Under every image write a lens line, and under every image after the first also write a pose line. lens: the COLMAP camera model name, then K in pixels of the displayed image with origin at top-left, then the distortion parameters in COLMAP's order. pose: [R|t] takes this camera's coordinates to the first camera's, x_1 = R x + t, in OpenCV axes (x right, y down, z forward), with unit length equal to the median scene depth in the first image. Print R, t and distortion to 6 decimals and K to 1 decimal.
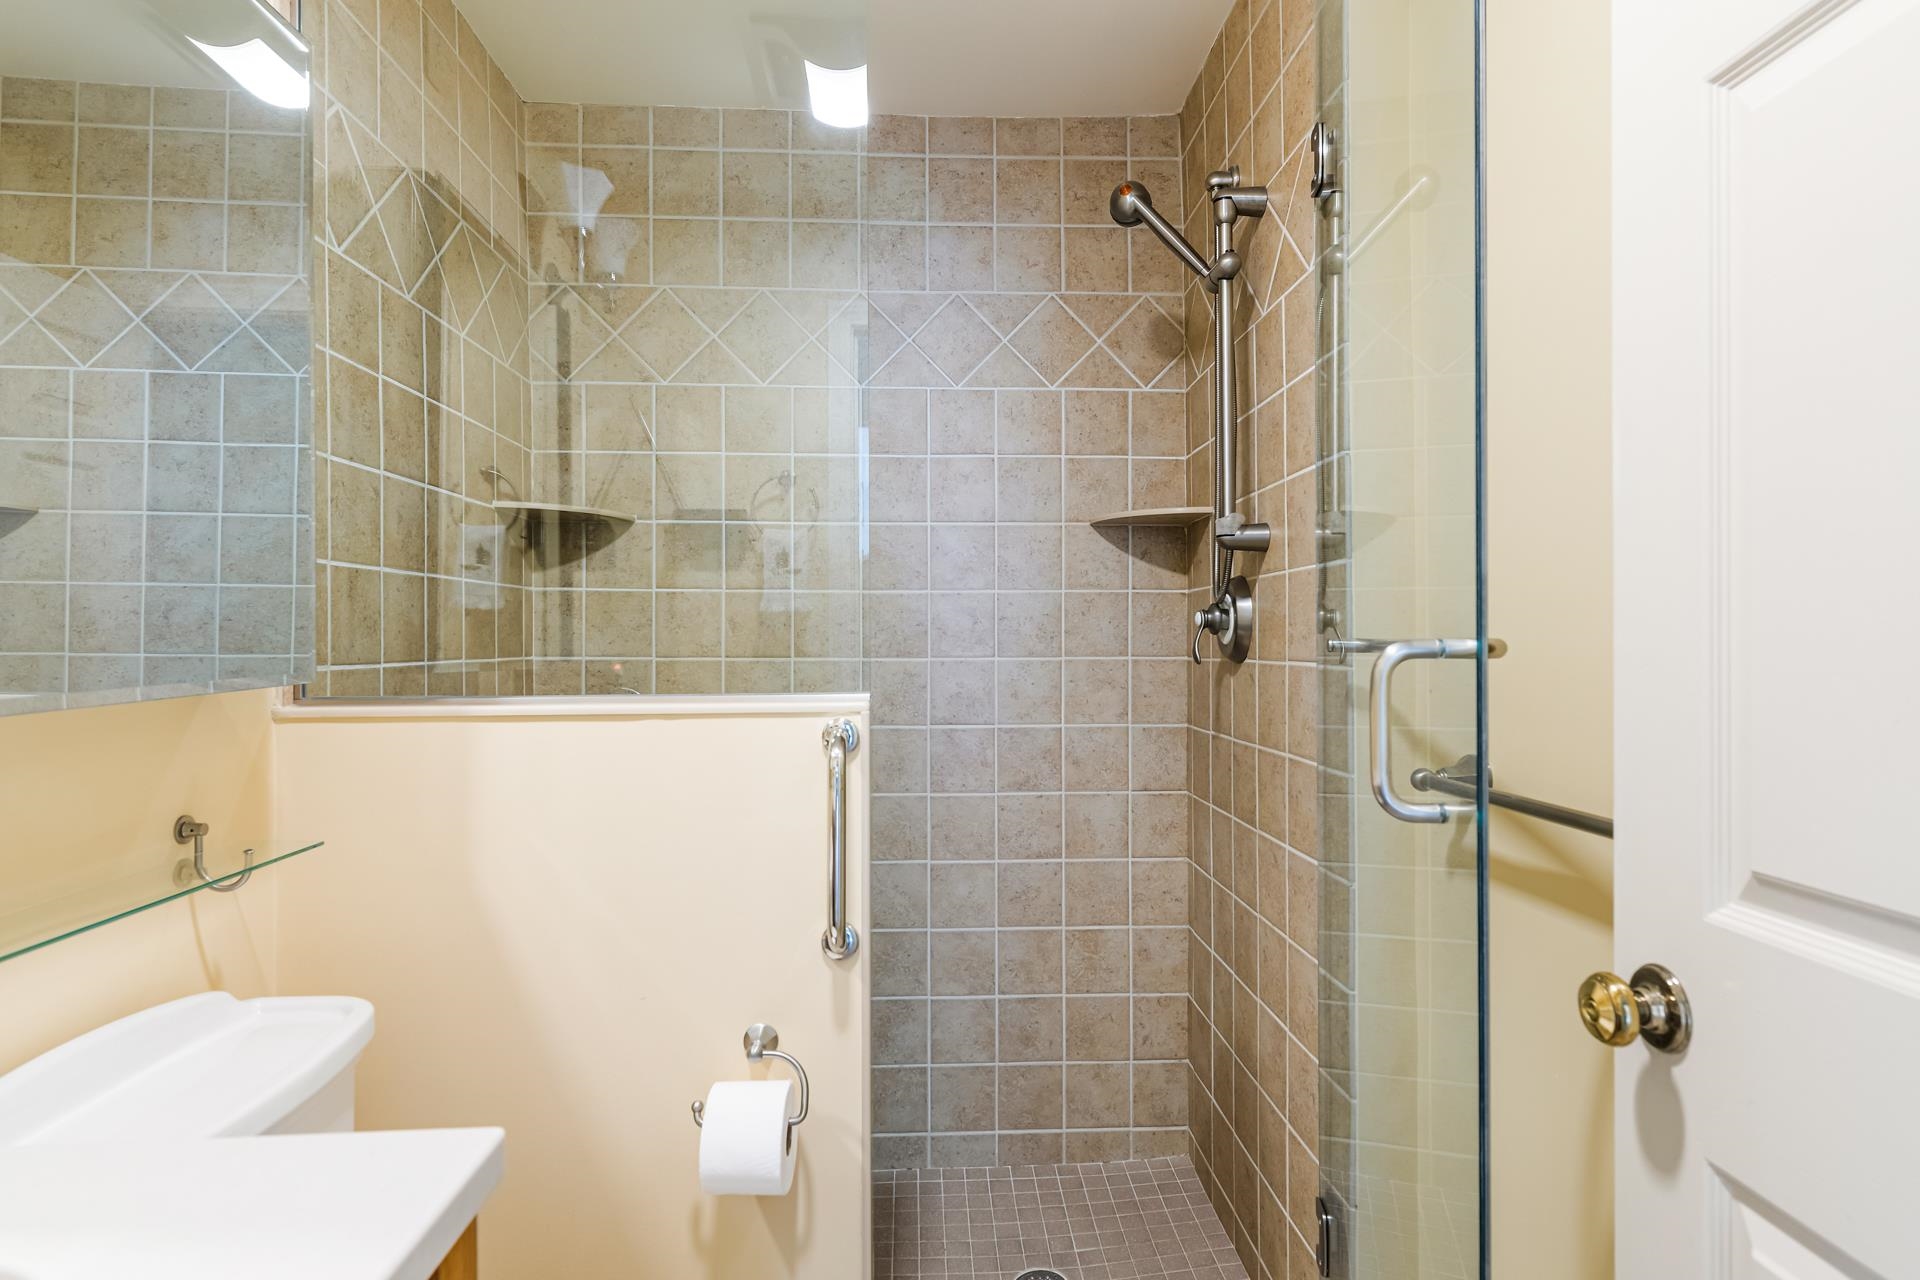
lens RADIAL K [[1072.0, 0, 967.5], [0, 1072.0, 646.8], [0, 0, 1]] dist [0.007464, -0.003912]
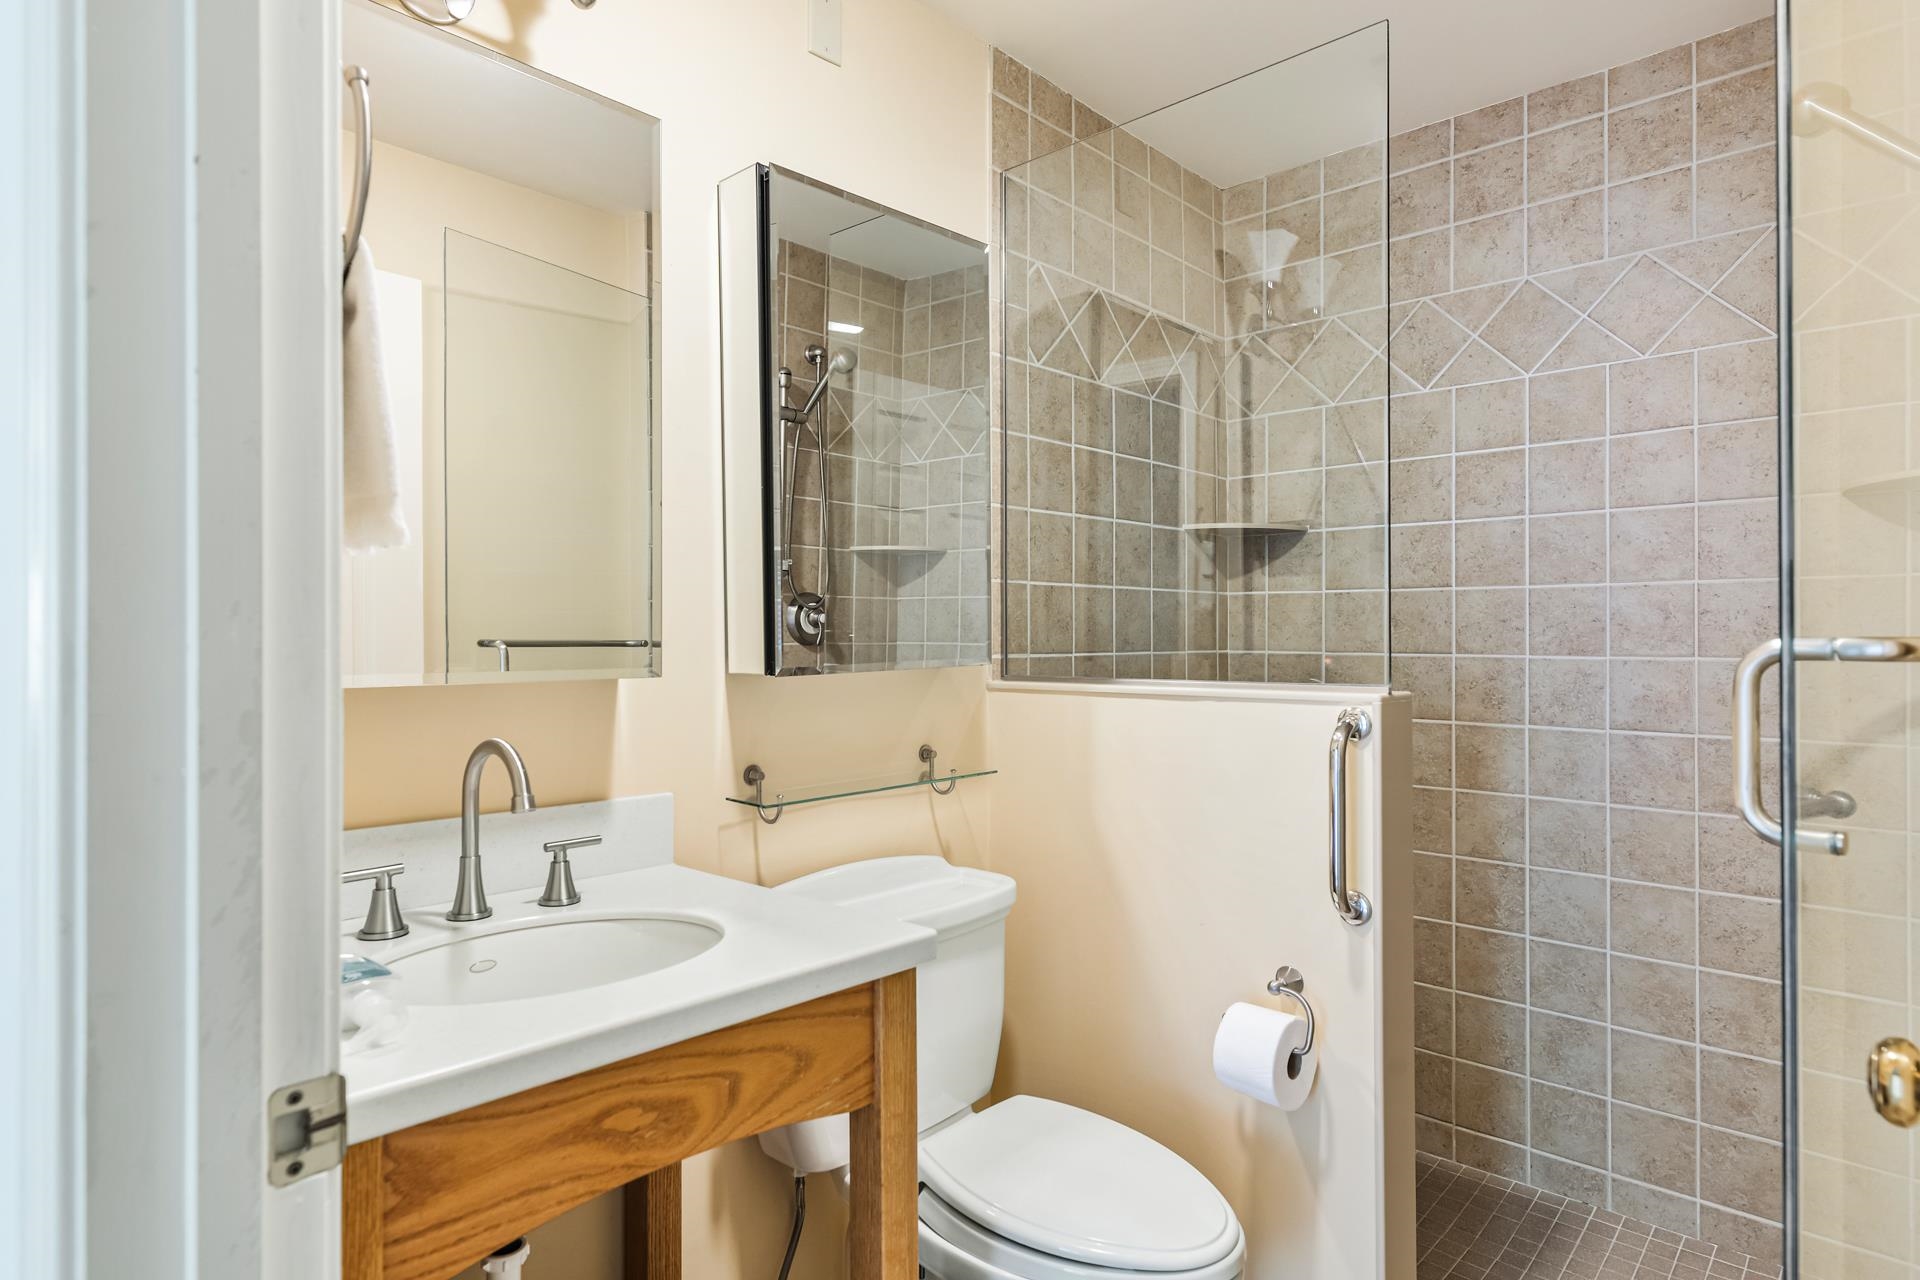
lens RADIAL K [[1072.0, 0, 967.5], [0, 1072.0, 646.8], [0, 0, 1]] dist [0.007464, -0.003912]
pose [[0.688557, 0.009219, -0.725124, 0.257634], [-0.006102, 0.999957, 0.006919, -0.000980], [0.725157, -0.000339, 0.688584, -0.034953]]
